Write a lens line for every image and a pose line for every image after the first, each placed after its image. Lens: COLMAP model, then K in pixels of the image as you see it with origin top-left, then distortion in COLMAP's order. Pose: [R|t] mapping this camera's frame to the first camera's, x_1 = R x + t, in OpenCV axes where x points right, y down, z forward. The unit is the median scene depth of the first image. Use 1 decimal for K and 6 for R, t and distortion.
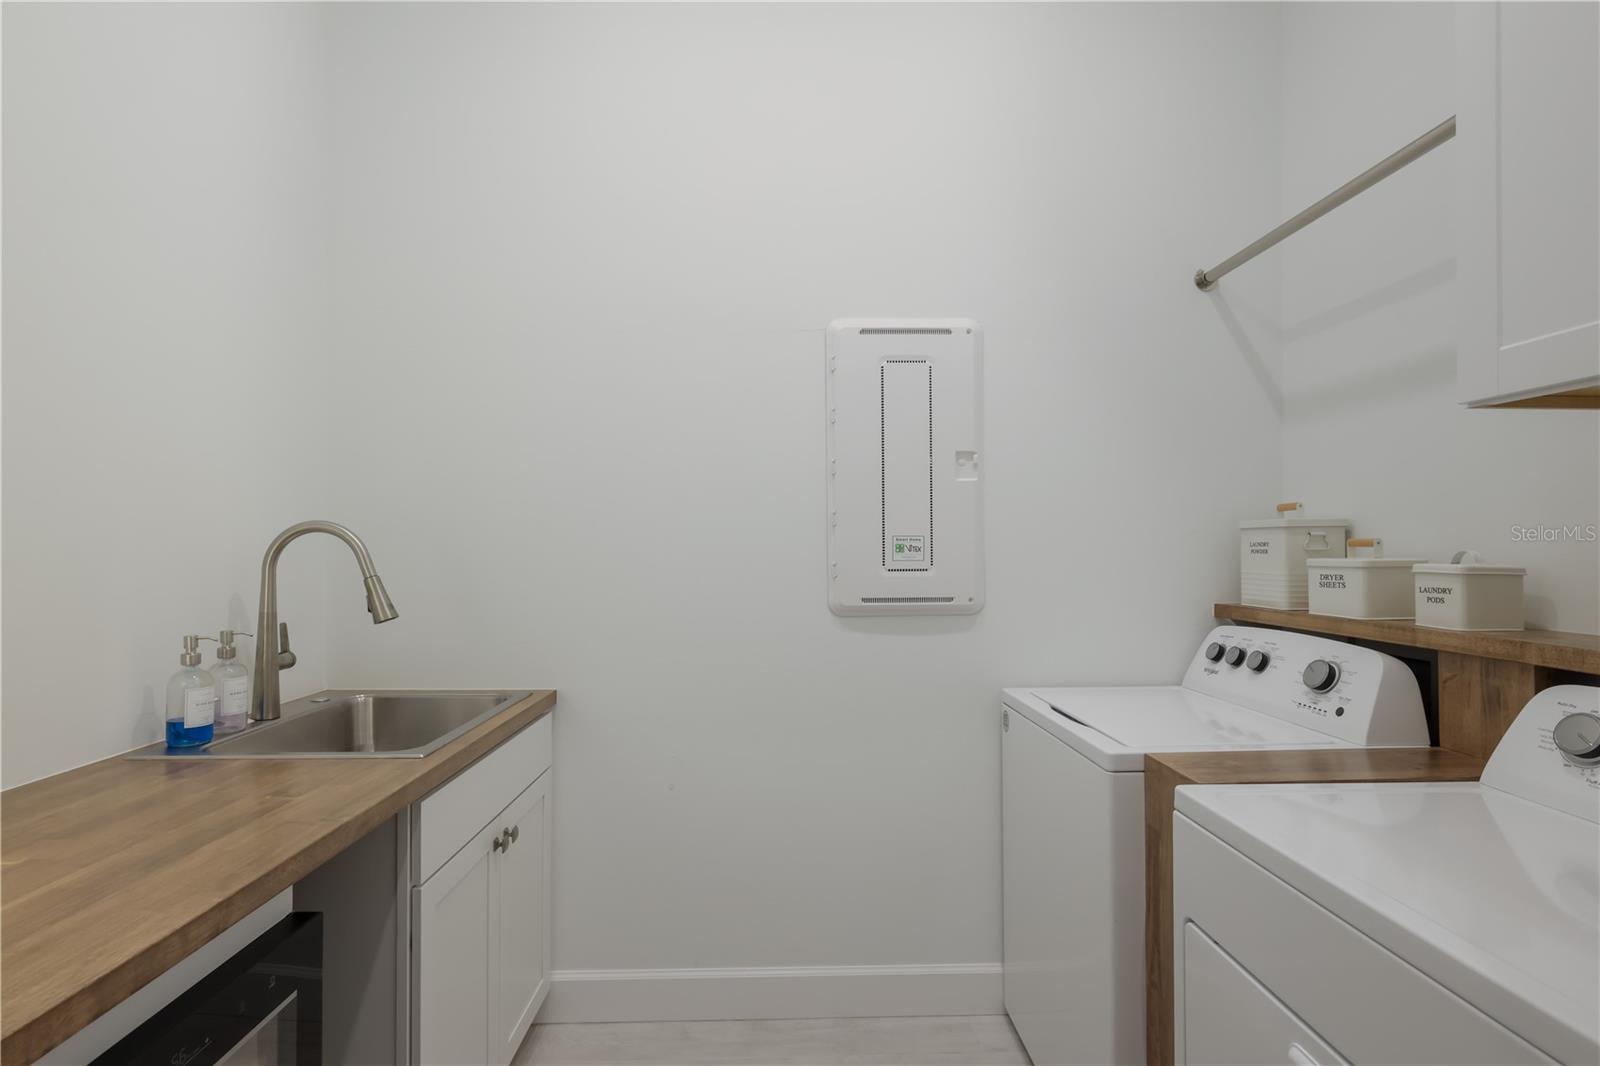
lens RADIAL K [[758.3, 0, 800.0], [0, 758.3, 533.0], [0, 0, 1]] dist [-0.000627, -0.000003]
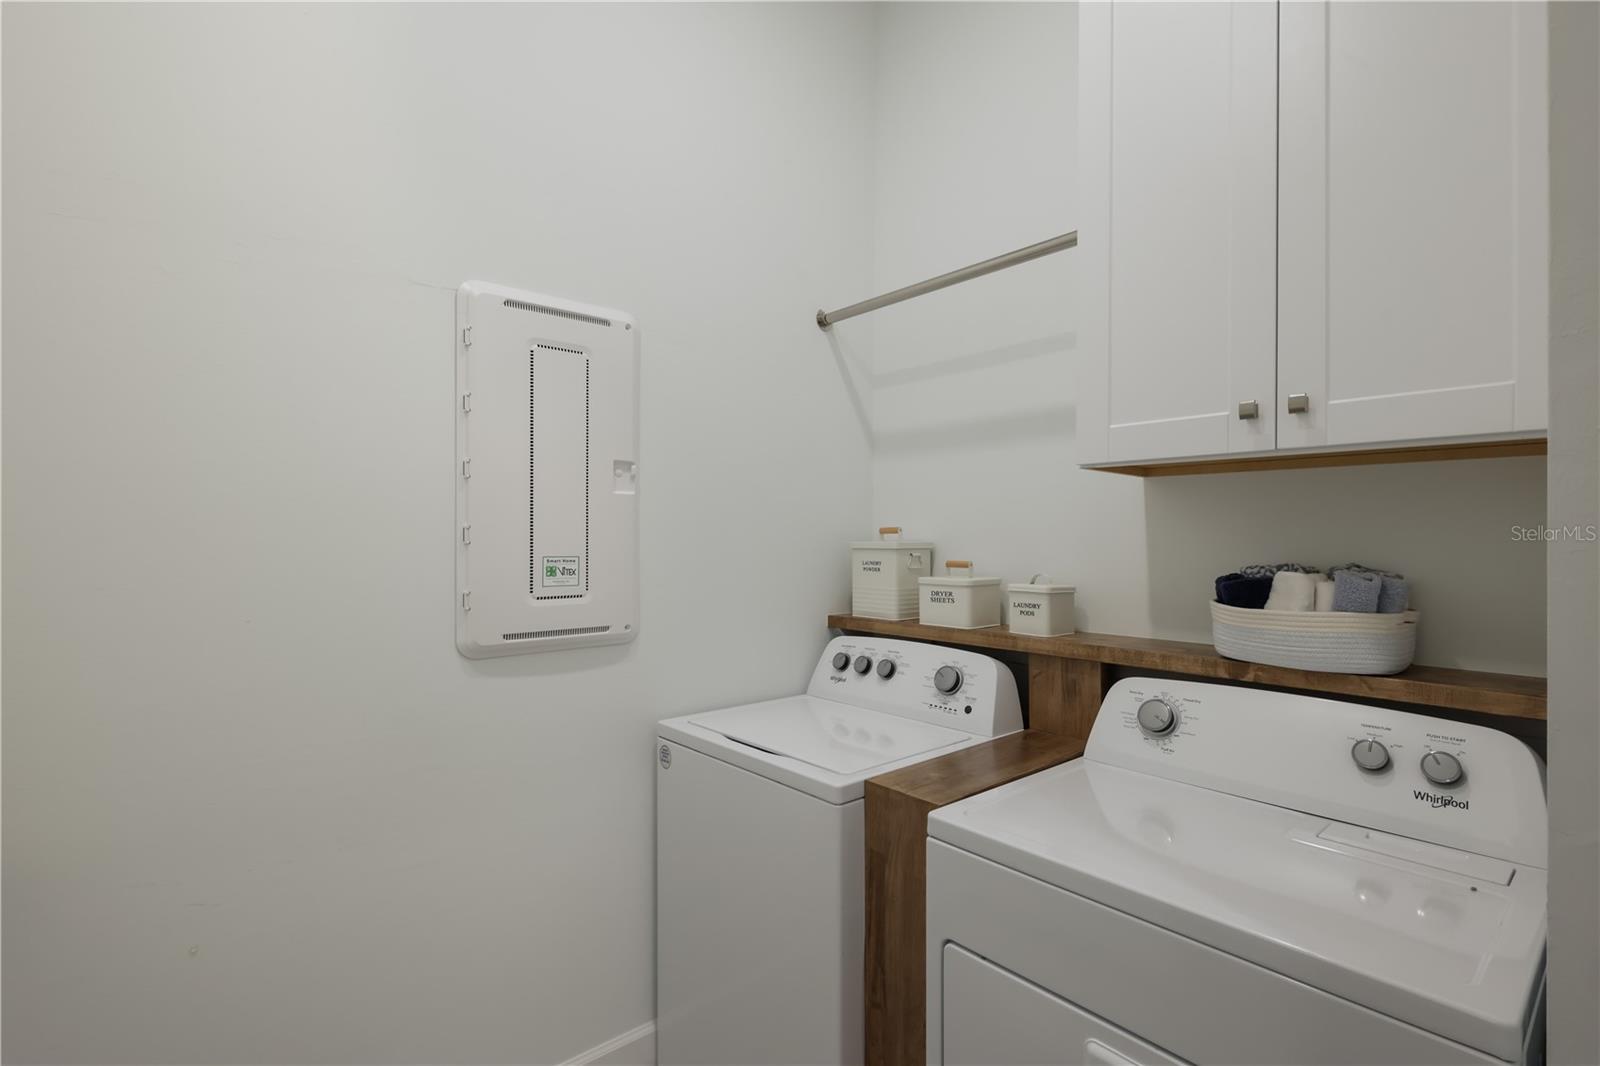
lens RADIAL K [[745.1, 0, 797.7], [0, 745.1, 528.0], [0, 0, 1]] dist [0.002628, 0.000283]
pose [[0.777537, 0.016550, 0.628619, -0.215356], [-0.018806, 0.999818, -0.003062, -0.037441], [-0.628555, -0.009441, 0.777708, 0.234803]]
